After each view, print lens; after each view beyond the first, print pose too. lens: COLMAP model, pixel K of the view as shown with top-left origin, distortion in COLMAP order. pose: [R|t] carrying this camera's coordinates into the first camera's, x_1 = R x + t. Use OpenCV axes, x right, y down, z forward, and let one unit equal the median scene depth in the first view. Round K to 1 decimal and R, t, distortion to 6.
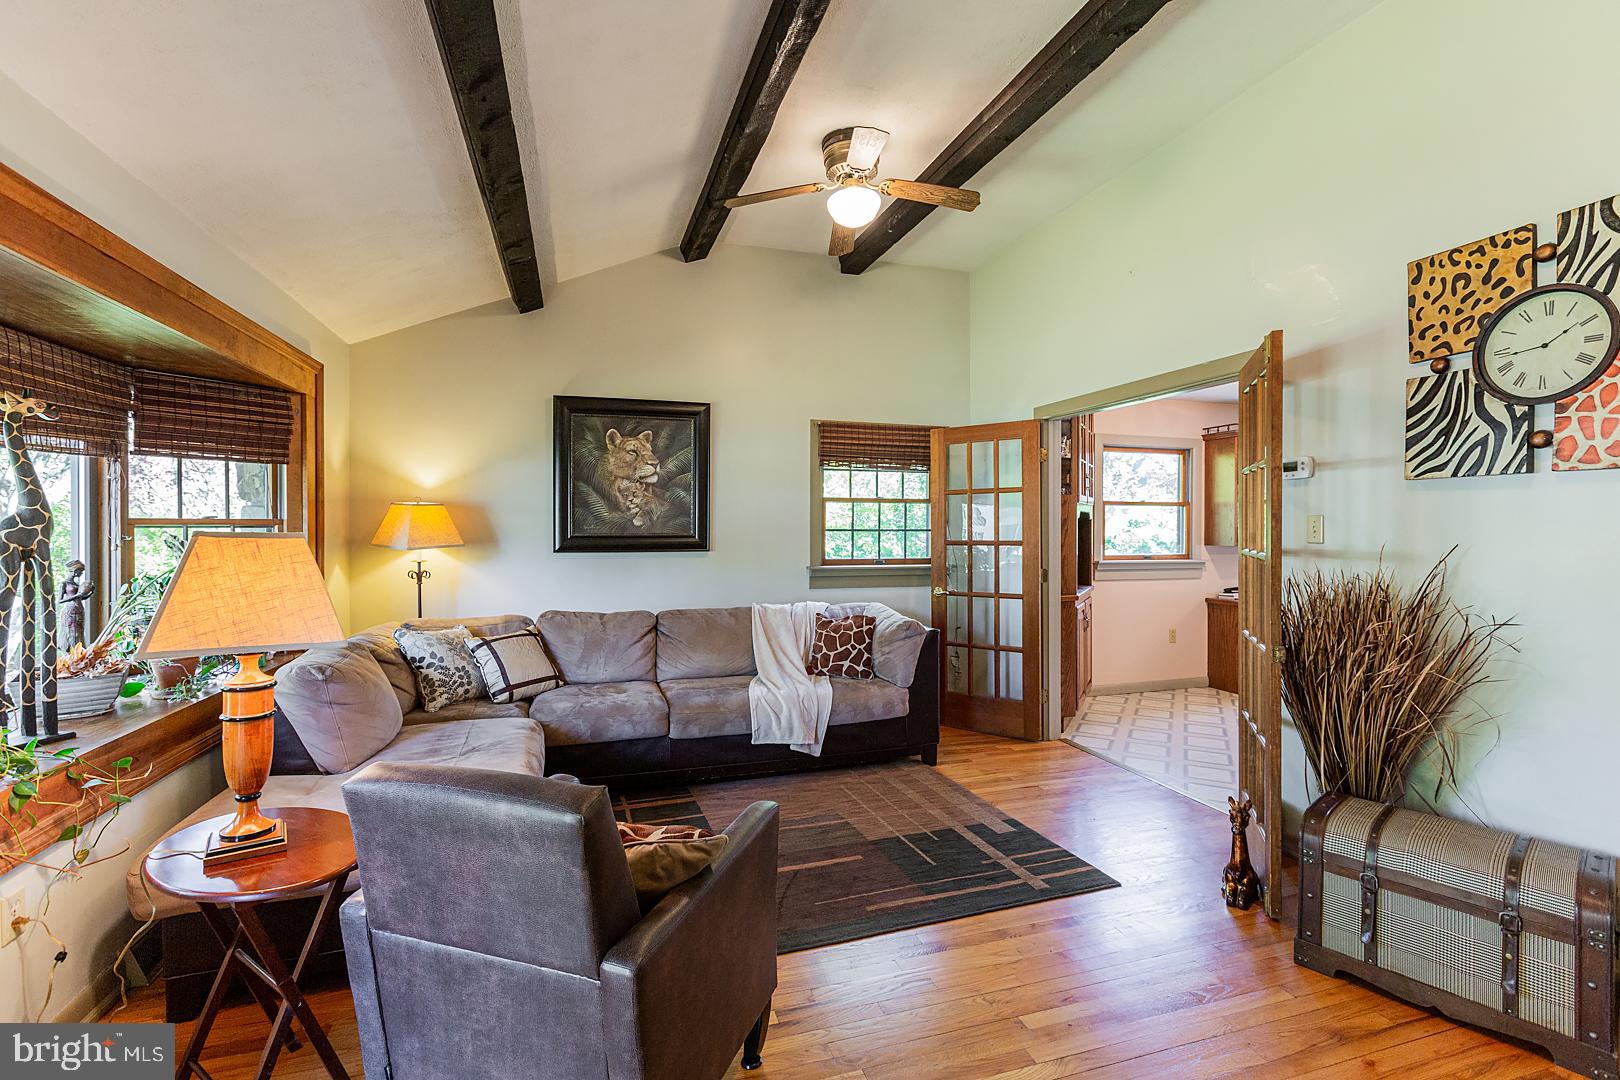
lens RADIAL K [[726.8, 0, 807.7], [0, 726.8, 533.3], [0, 0, 1]] dist [-0.002662, -0.000006]
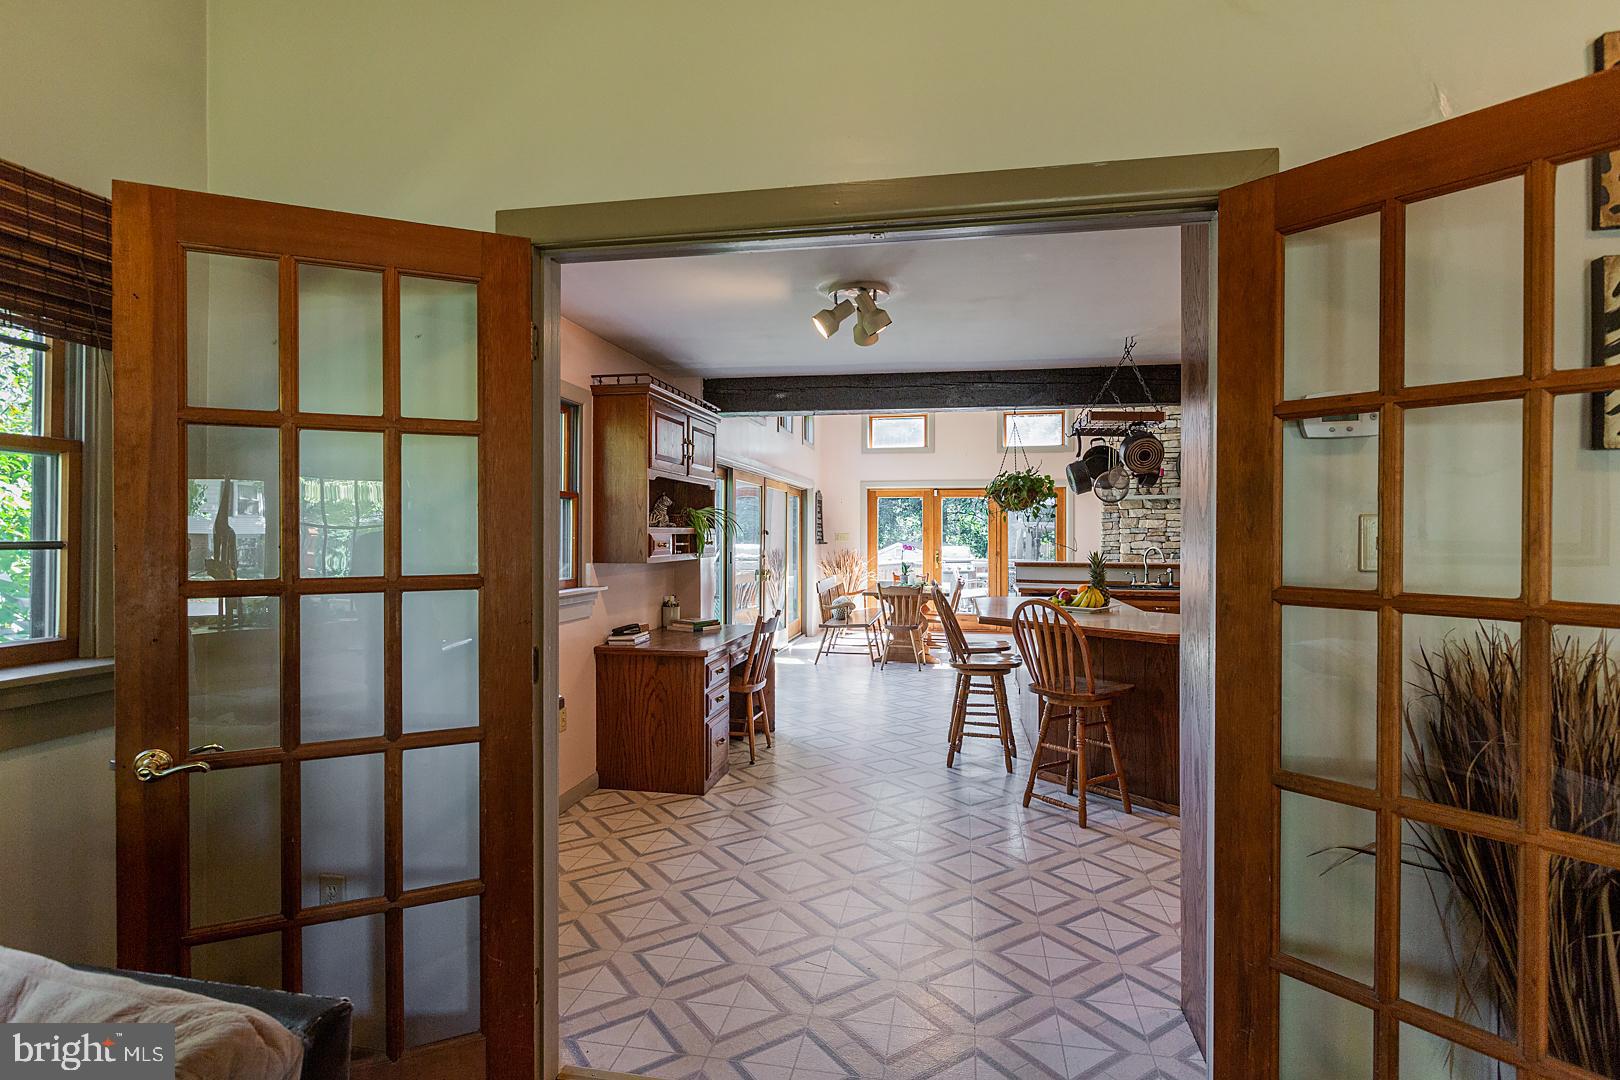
lens RADIAL K [[811.0, 0, 813.6], [0, 811.0, 532.1], [0, 0, 1]] dist [-0.003777, 0.001332]
pose [[0.472016, 0.004753, 0.881577, 0.027292], [0.003907, 0.999964, -0.007483, -0.007503], [-0.881581, 0.006977, 0.471981, 0.767573]]
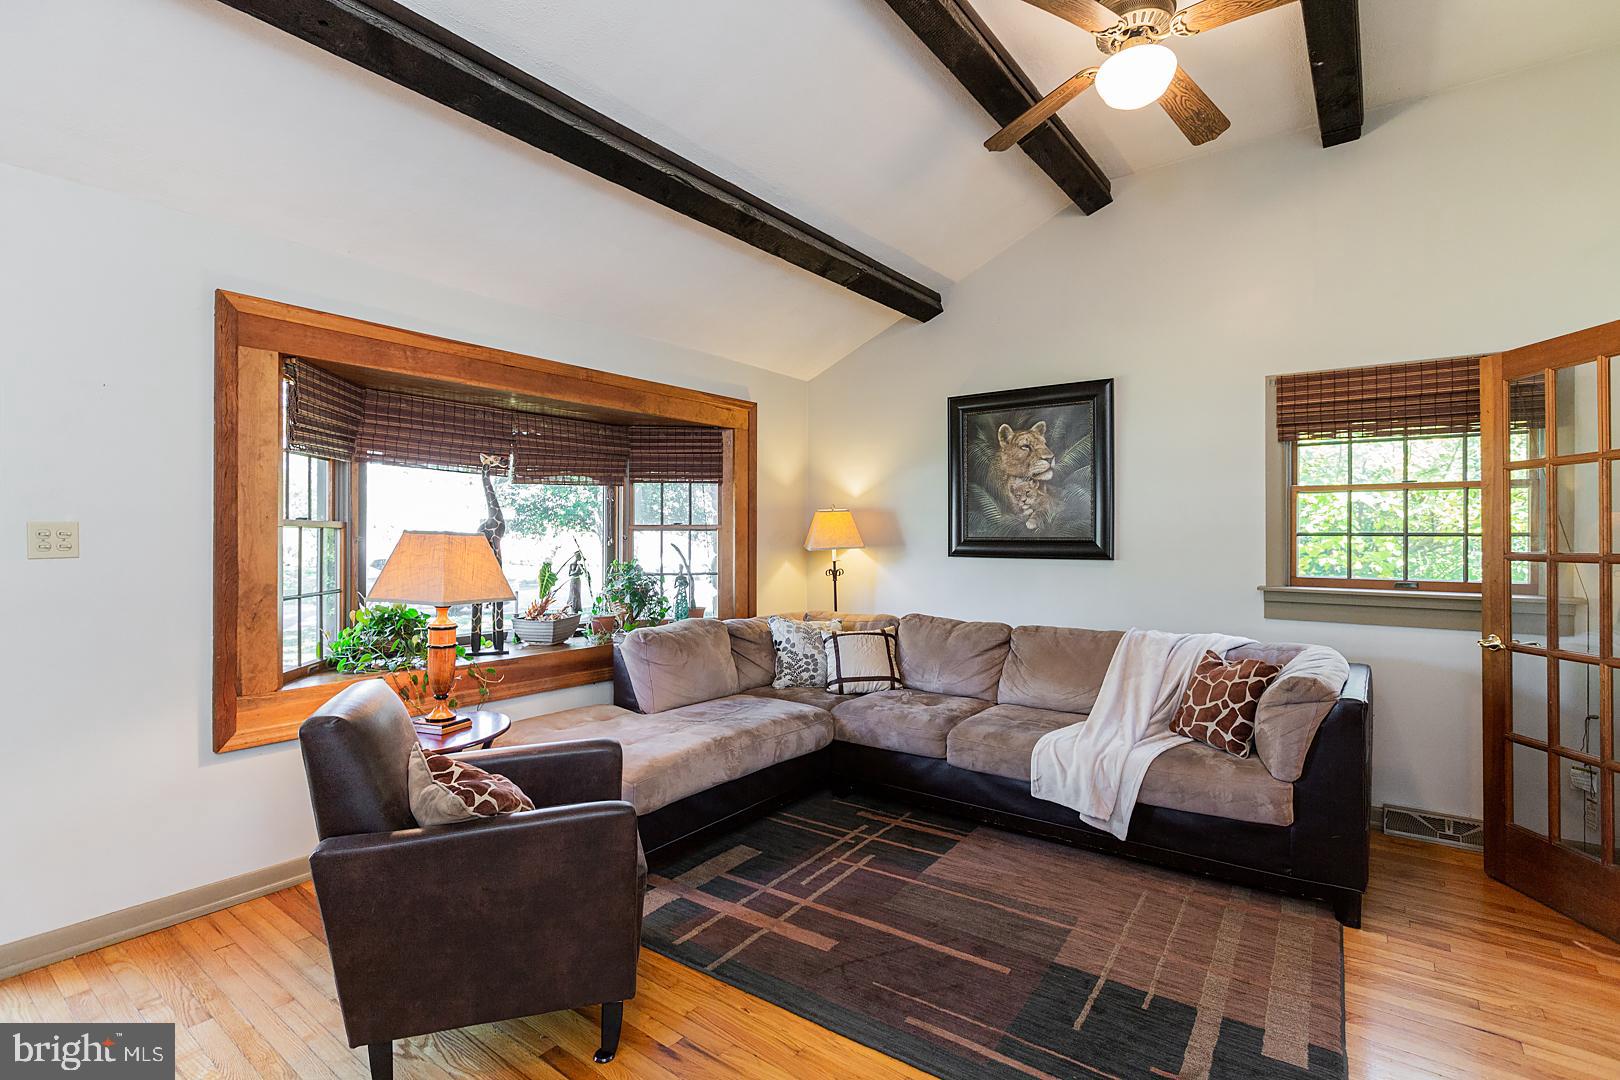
lens RADIAL K [[761.7, 0, 815.2], [0, 761.7, 531.2], [0, 0, 1]] dist [-0.000287, -0.000541]
pose [[0.587523, -0.003695, -0.809199, 0.427034], [-0.007072, 0.999928, -0.009700, 0.003762], [0.809177, 0.011422, 0.587454, 0.274499]]
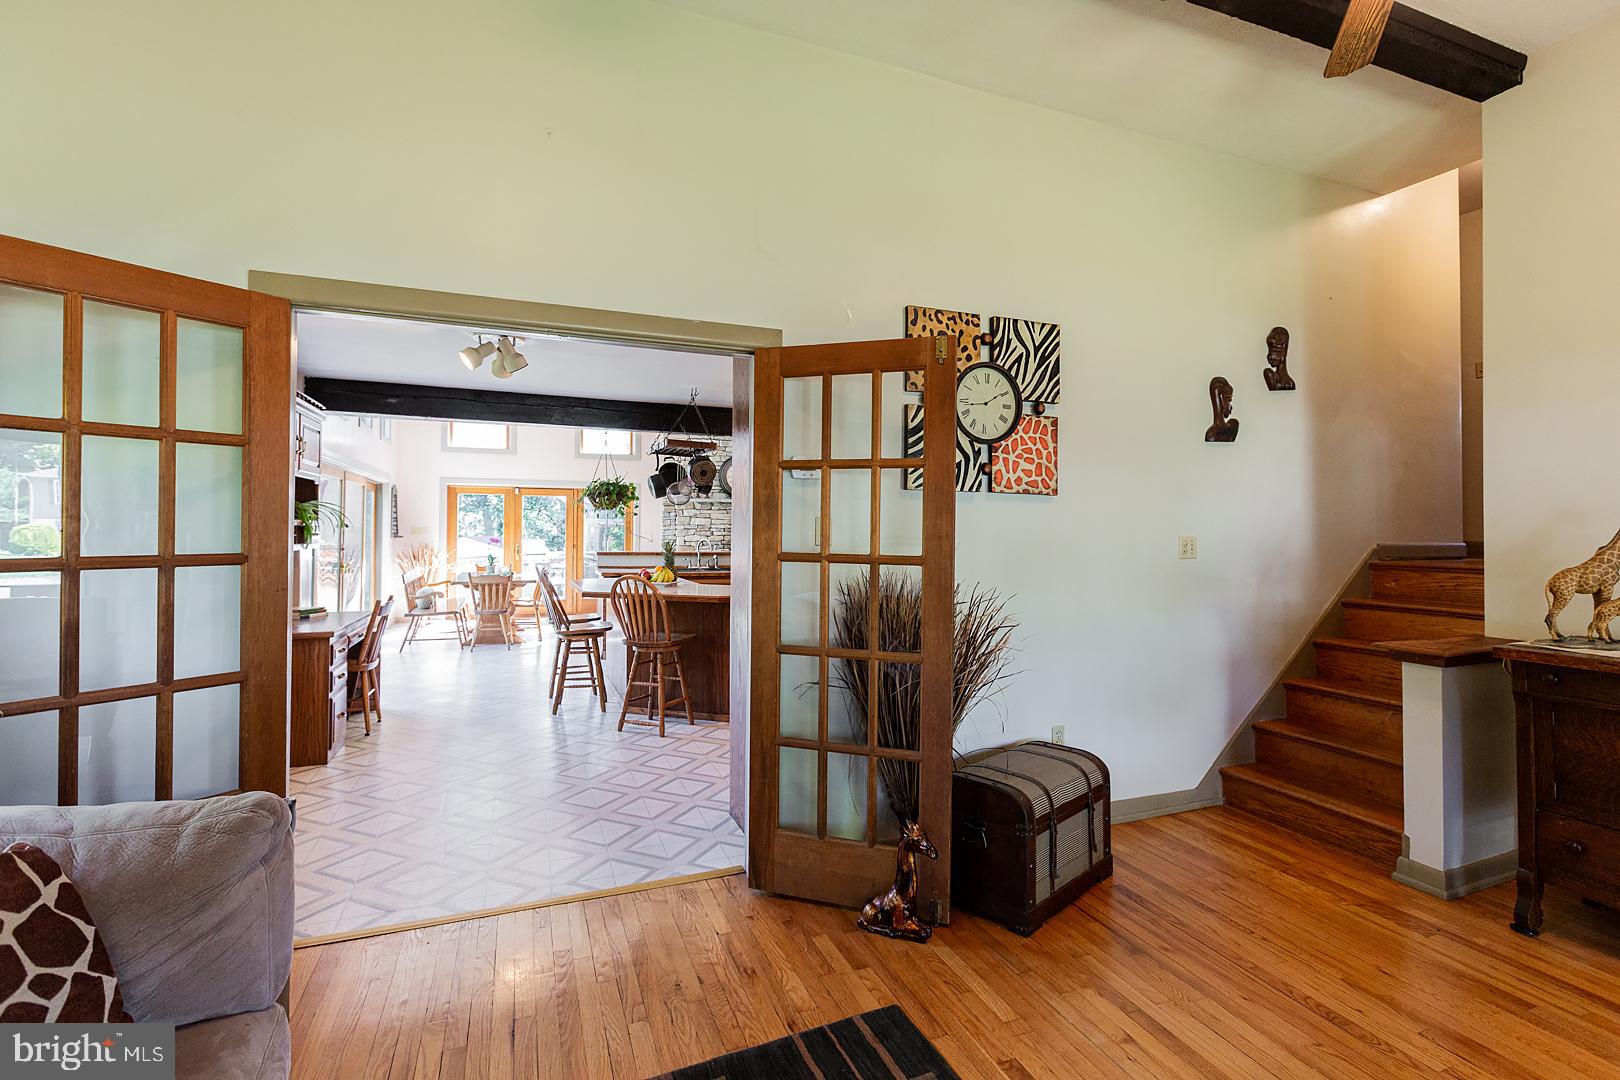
lens RADIAL K [[726.8, 0, 807.7], [0, 726.8, 533.3], [0, 0, 1]] dist [-0.002662, -0.000006]
pose [[-0.054517, -0.001026, 0.998512, -0.211309], [0.000114, 0.999999, 0.001034, -0.002848], [-0.998513, 0.000171, -0.054516, 0.766231]]
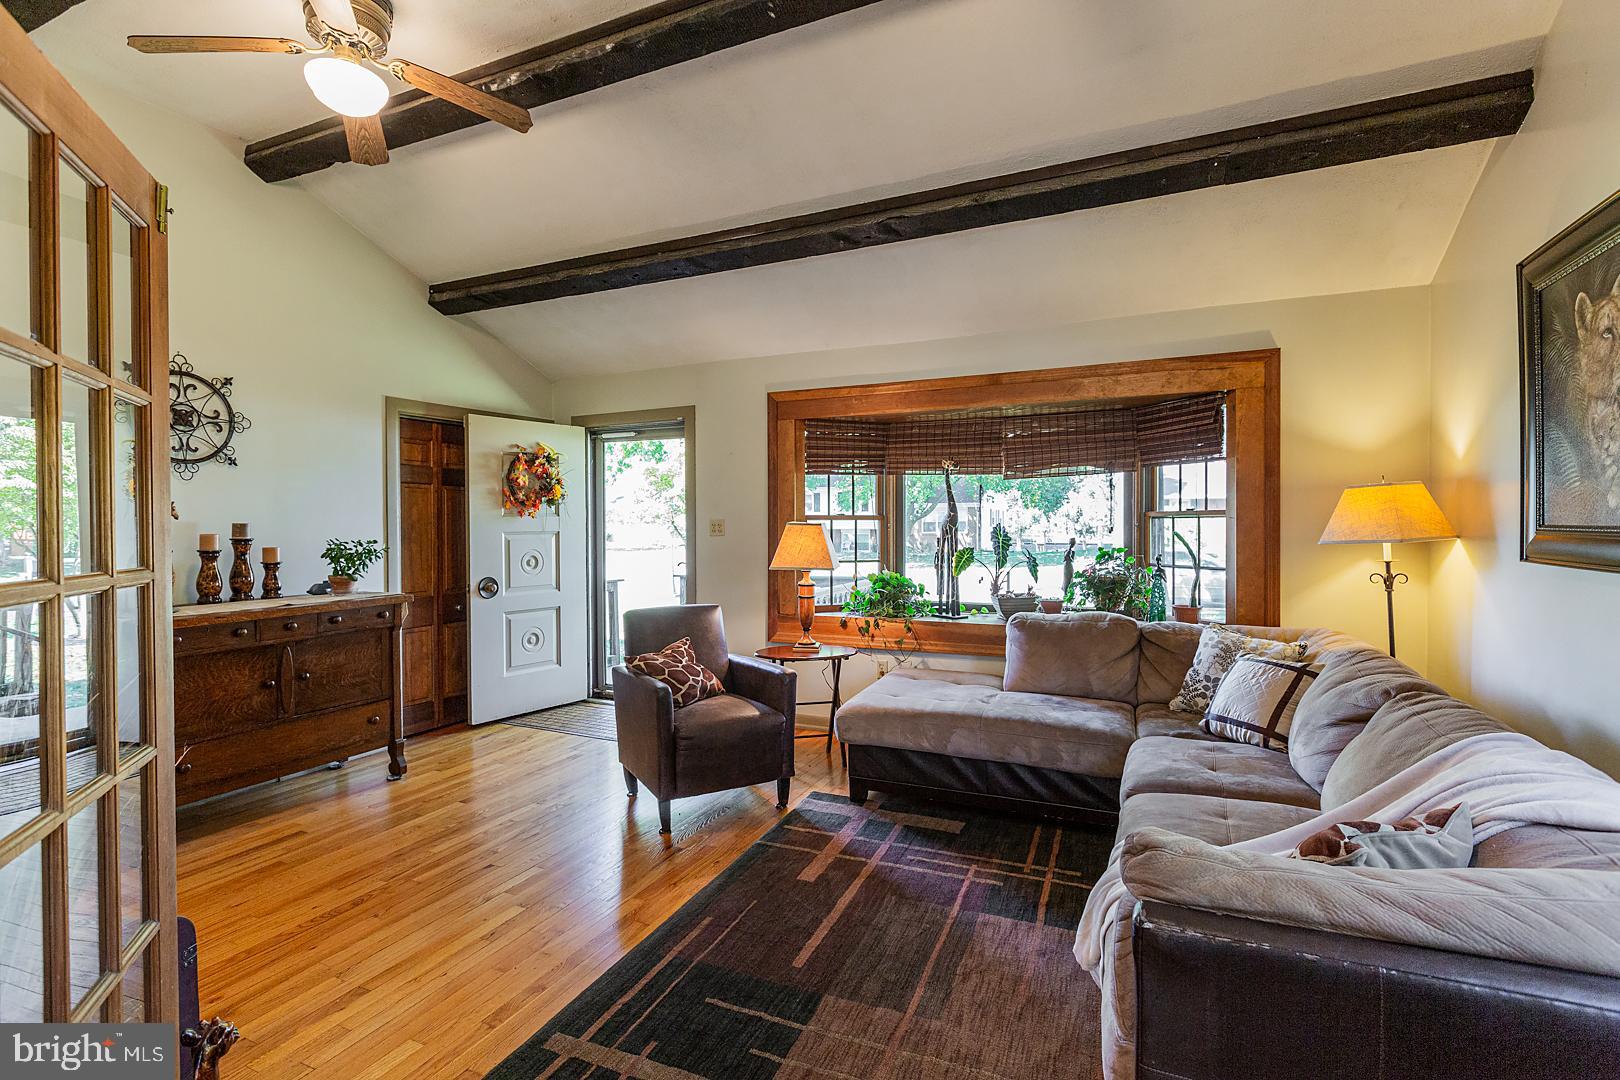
lens RADIAL K [[761.7, 0, 815.2], [0, 761.7, 531.2], [0, 0, 1]] dist [-0.000287, -0.000541]
pose [[-0.667531, 0.012111, -0.744483, 0.455396], [-0.000131, 0.999866, 0.016382, -0.004986], [0.744582, 0.011033, -0.667440, 1.105038]]
